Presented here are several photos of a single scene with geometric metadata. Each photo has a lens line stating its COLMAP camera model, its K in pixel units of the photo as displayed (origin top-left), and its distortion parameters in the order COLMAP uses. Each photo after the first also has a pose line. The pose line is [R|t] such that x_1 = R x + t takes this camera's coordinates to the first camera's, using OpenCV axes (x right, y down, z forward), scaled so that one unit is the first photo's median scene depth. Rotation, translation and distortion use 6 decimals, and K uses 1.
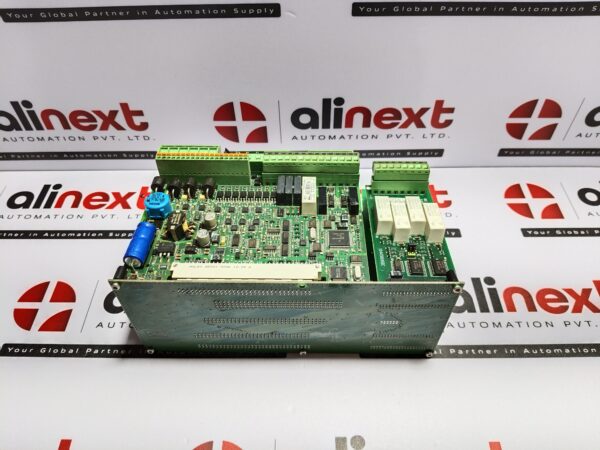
lens RADIAL K [[469.0, 0, 300.0], [0, 469.0, 225.0], [0, 0, 1]] dist [-0.001085, -0.069177]
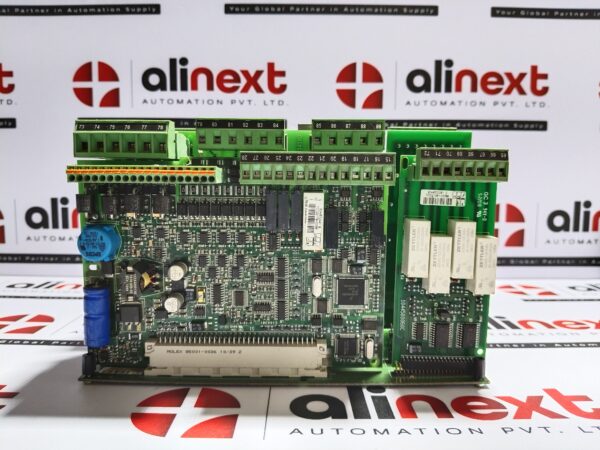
lens RADIAL K [[469.0, 0, 300.0], [0, 469.0, 225.0], [0, 0, 1]] dist [-0.001085, -0.069177]
pose [[0.999986, -0.005290, -0.000686, 0.000737], [0.003848, 0.626371, 0.779515, -0.635029], [-0.003694, -0.779507, 0.626383, 0.601814]]
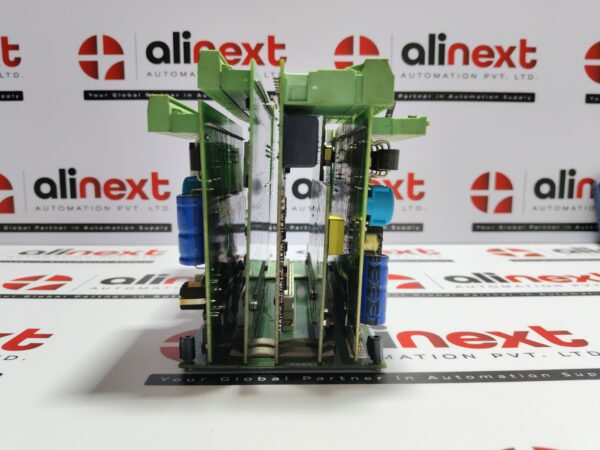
lens RADIAL K [[469.0, 0, 300.0], [0, 469.0, 225.0], [0, 0, 1]] dist [-0.001085, -0.069177]
pose [[0.999734, -0.012436, 0.019446, -0.016845], [-0.008158, 0.597696, 0.801681, -0.648493], [-0.021592, -0.801626, 0.597436, 0.557946]]
